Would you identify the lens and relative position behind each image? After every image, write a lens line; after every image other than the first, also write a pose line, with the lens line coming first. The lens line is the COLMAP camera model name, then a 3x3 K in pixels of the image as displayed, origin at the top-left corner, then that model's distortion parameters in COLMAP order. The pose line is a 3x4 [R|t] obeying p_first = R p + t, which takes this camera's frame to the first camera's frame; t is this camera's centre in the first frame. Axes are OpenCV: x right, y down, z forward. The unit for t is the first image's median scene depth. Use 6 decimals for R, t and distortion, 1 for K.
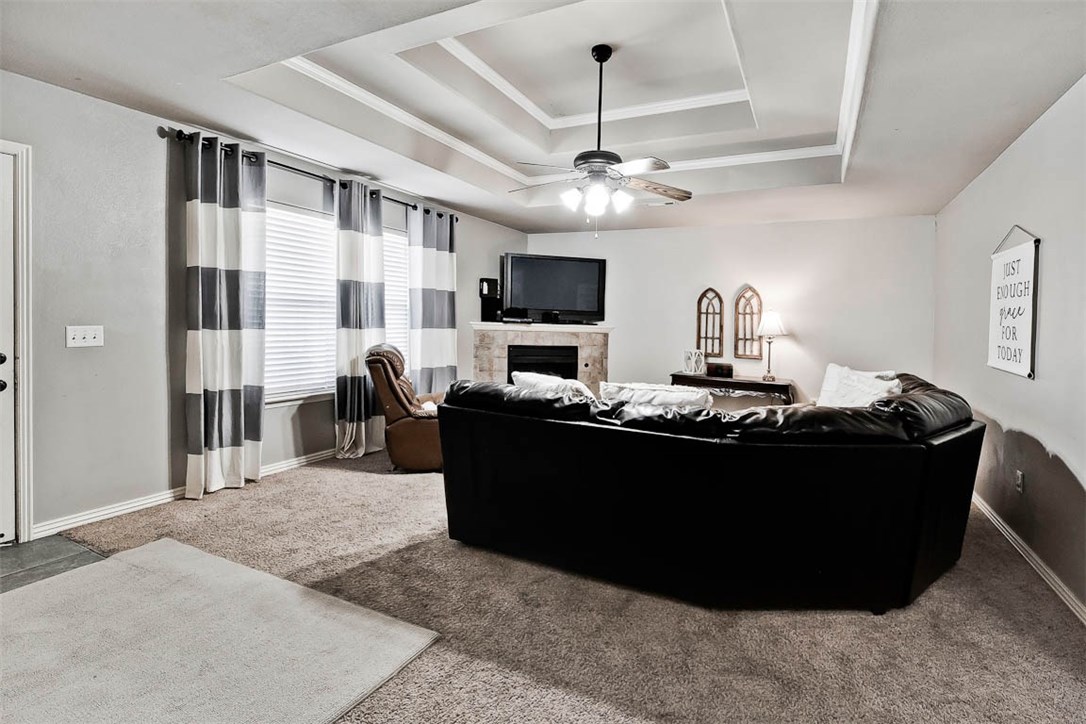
lens RADIAL K [[472.3, 0, 621.9], [0, 472.3, 326.5], [0, 0, 1]] dist [0.024249, -0.000073]
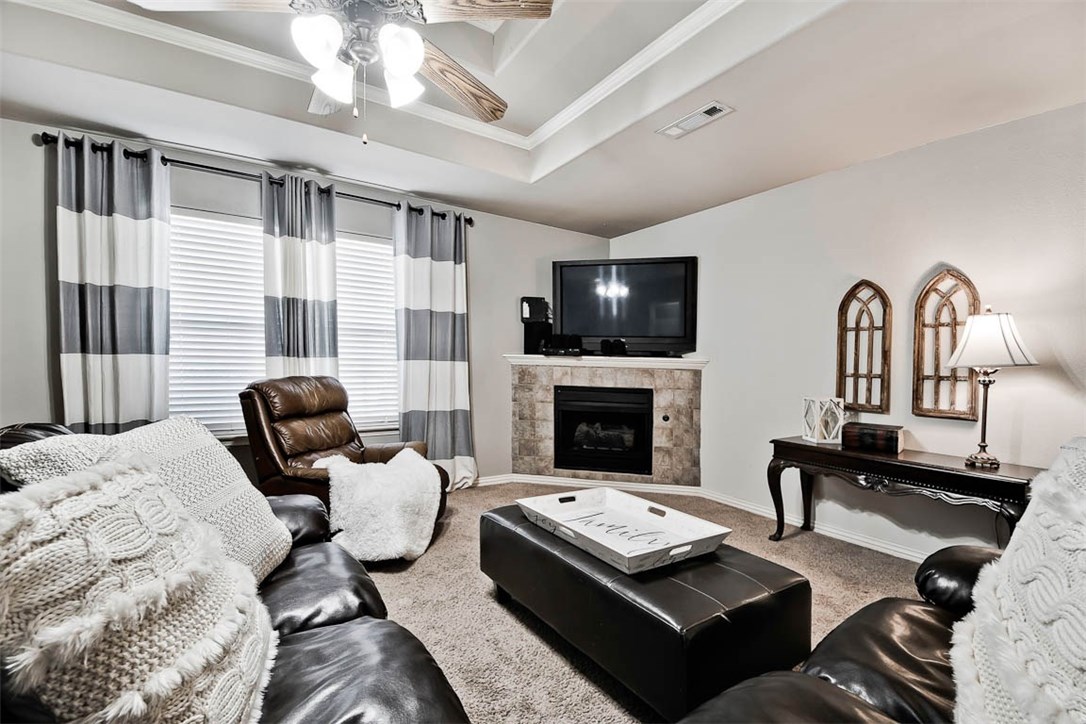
lens RADIAL K [[504.4, 0, 593.5], [0, 504.4, 380.3], [0, 0, 1]] dist [-0.001423, -0.000882]
pose [[0.848397, 0.004793, -0.529339, 0.233806], [-0.001704, 0.999979, 0.006323, 0.026750], [0.529358, -0.004462, 0.848387, 0.373864]]
